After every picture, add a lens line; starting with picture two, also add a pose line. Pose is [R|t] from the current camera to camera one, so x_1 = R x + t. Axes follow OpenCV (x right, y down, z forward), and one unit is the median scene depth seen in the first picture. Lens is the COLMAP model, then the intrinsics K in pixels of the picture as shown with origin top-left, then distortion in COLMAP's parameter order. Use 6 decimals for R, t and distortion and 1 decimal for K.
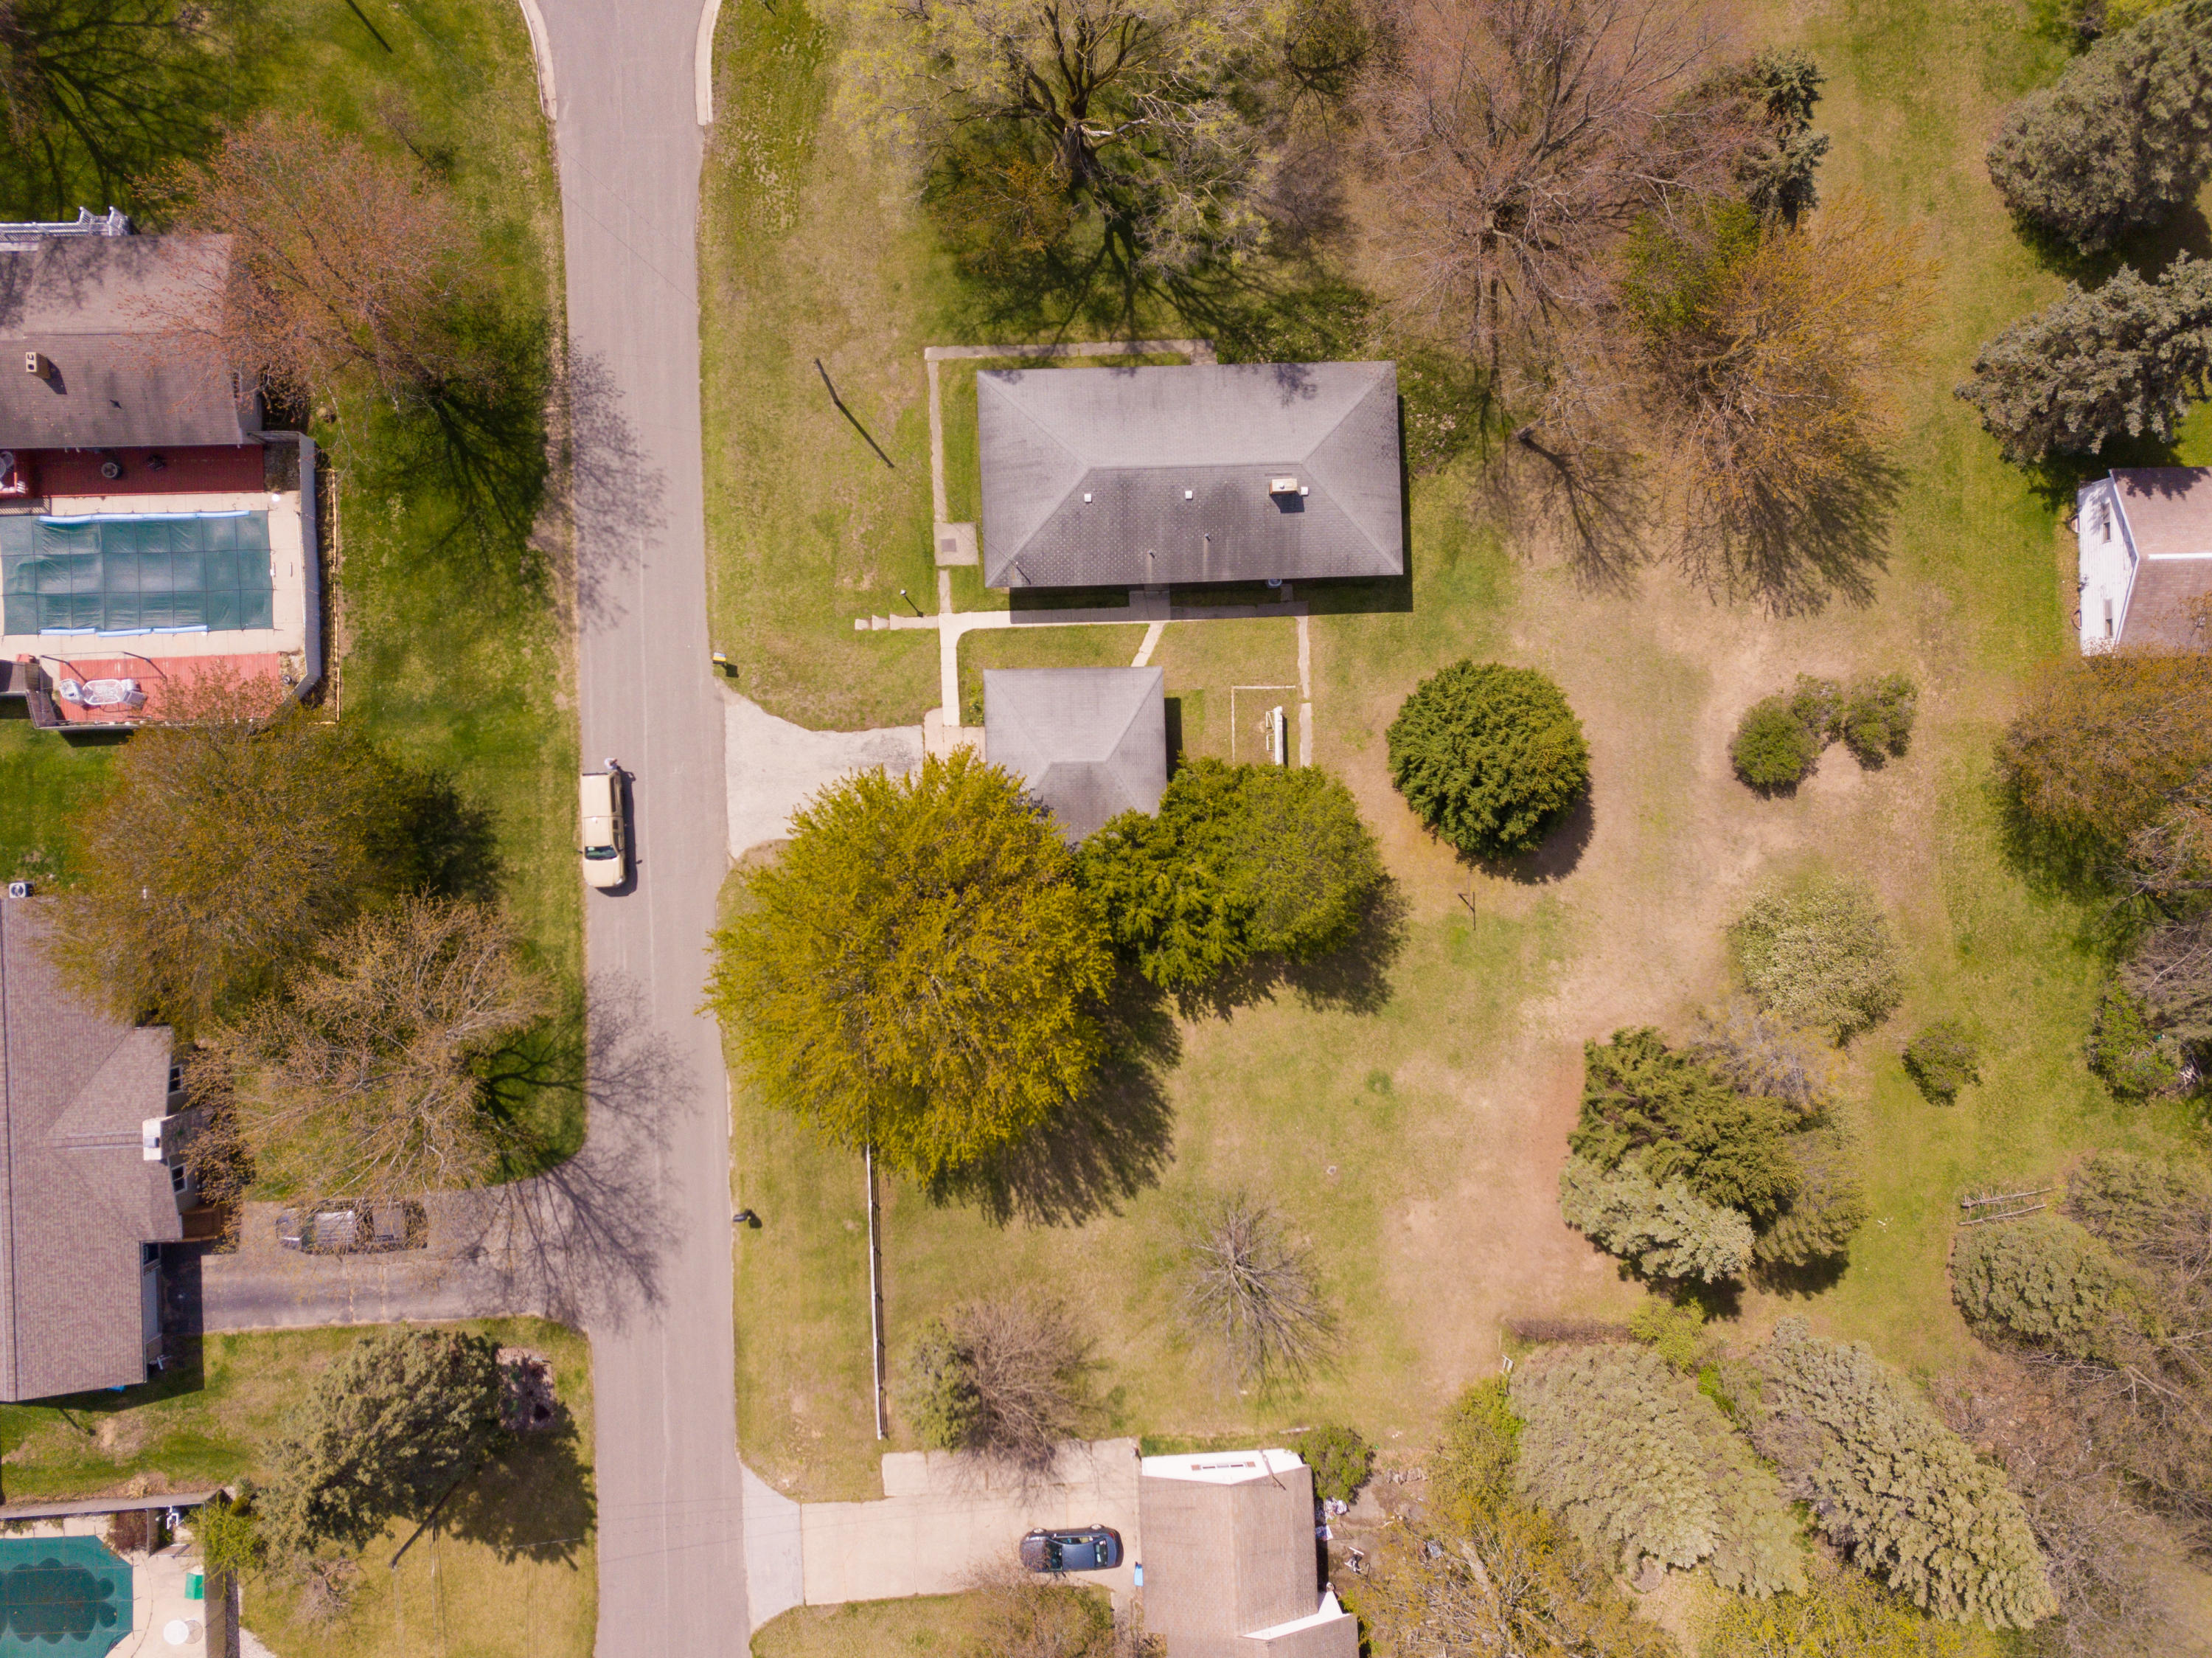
lens RADIAL K [[1647.3, 0, 1077.4], [0, 1647.3, 837.2], [0, 0, 1]] dist [0.107634, -0.149705]
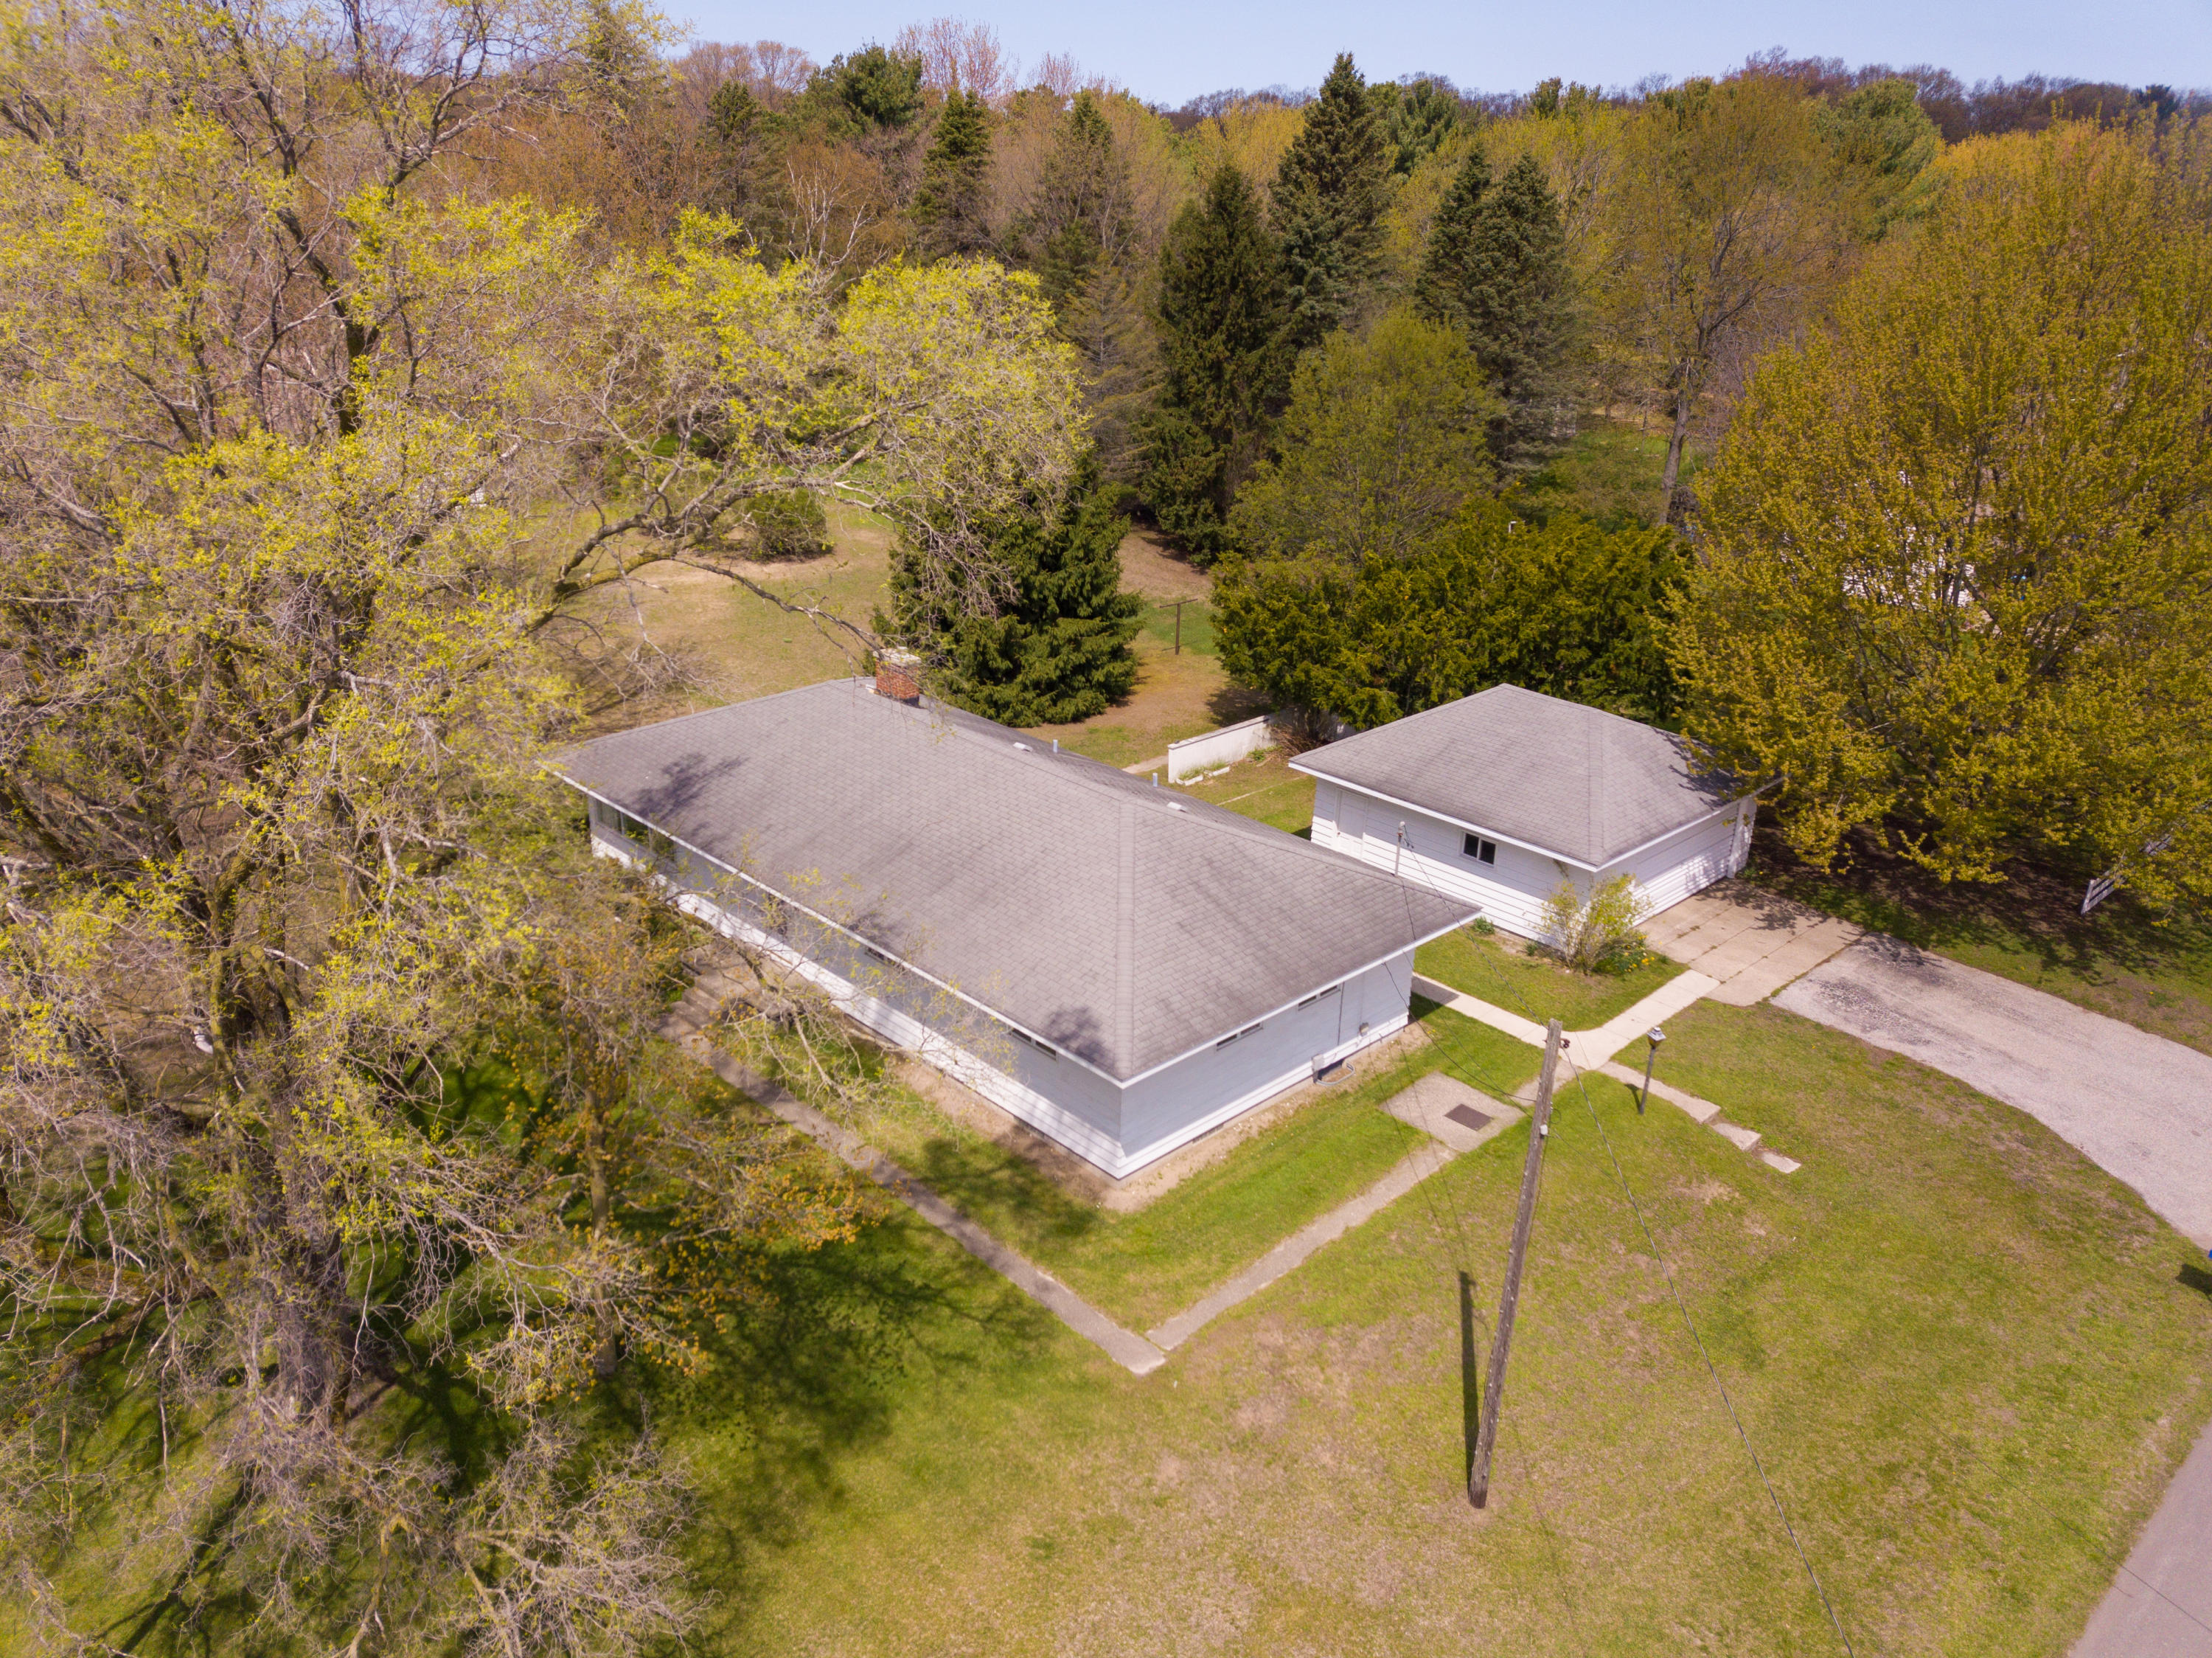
lens RADIAL K [[1680.9, 0, 1099.7], [0, 1680.9, 832.9], [0, 0, 1]] dist [0.007681, 0.006185]
pose [[-0.668946, -0.342254, 0.659828, -0.255390], [0.741302, -0.241965, 0.626038, -0.468039], [-0.054609, 0.907918, 0.415575, 0.779965]]
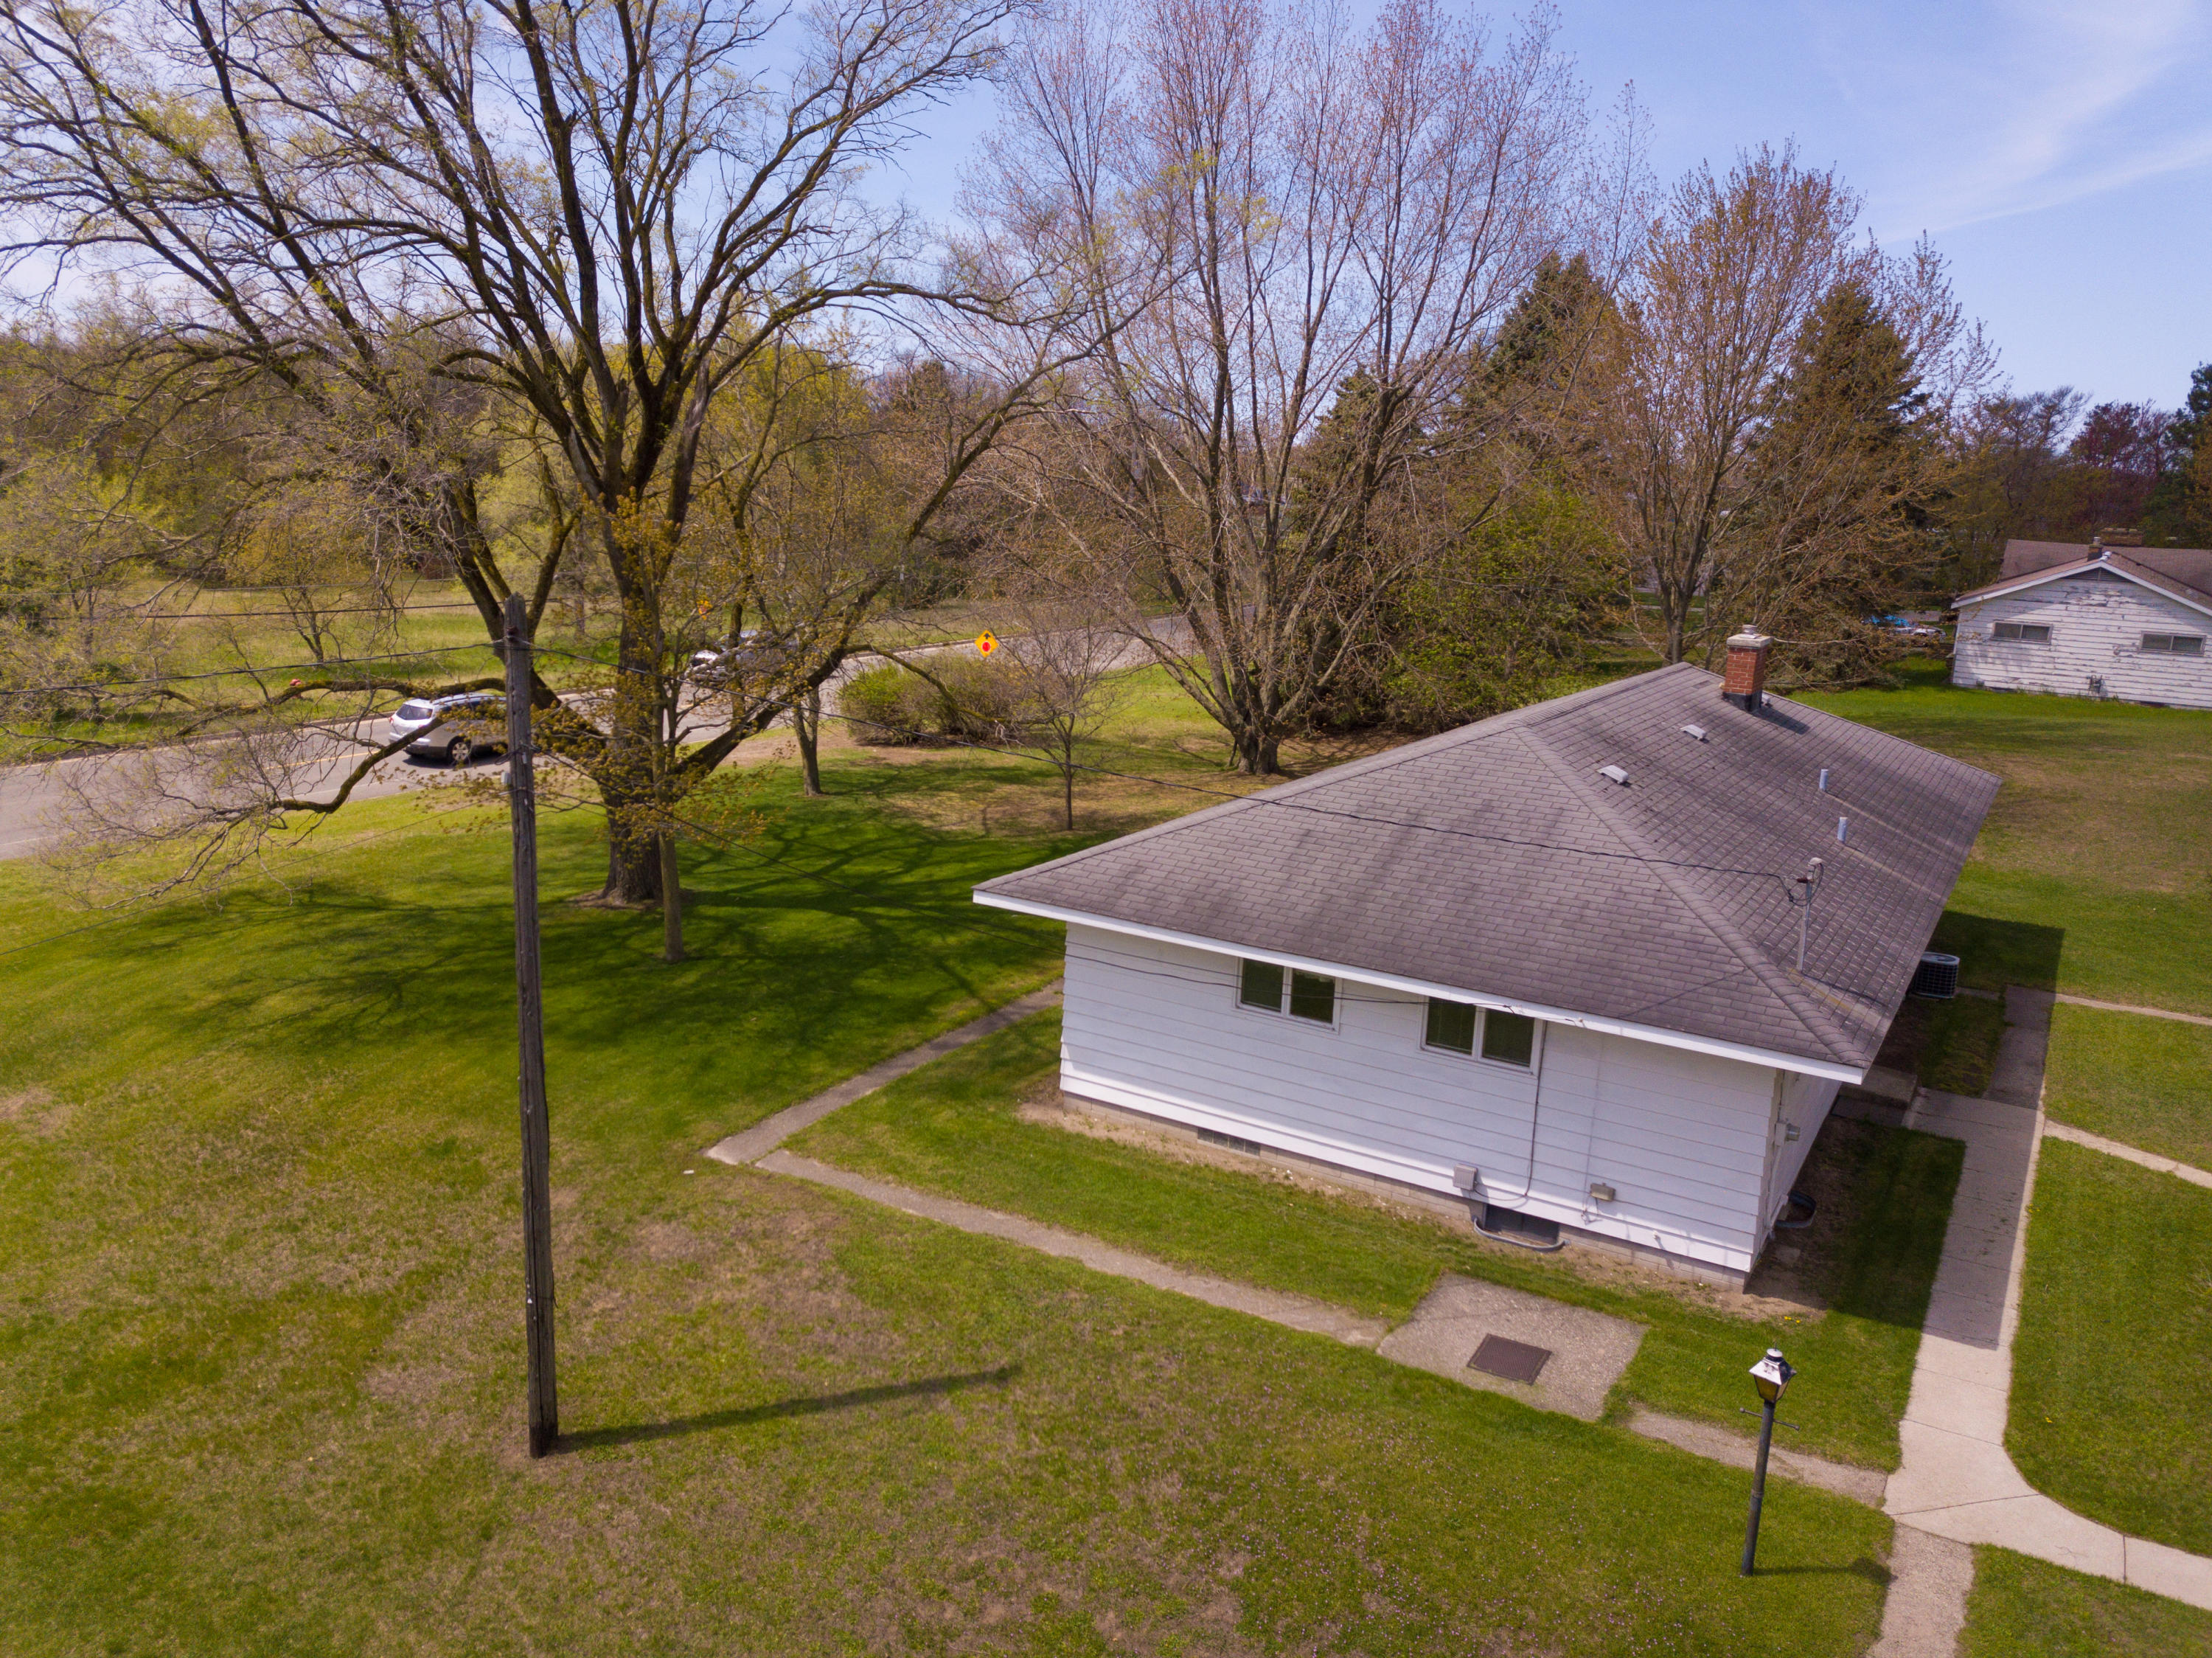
lens RADIAL K [[1689.8, 0, 1106.0], [0, 1689.8, 829.0], [0, 0, 1]] dist [0.047456, -0.041460]
pose [[0.538456, -0.197371, 0.819213, -0.252808], [0.842440, 0.147988, -0.518069, -0.122017], [-0.018982, 0.969094, 0.245958, 0.890084]]
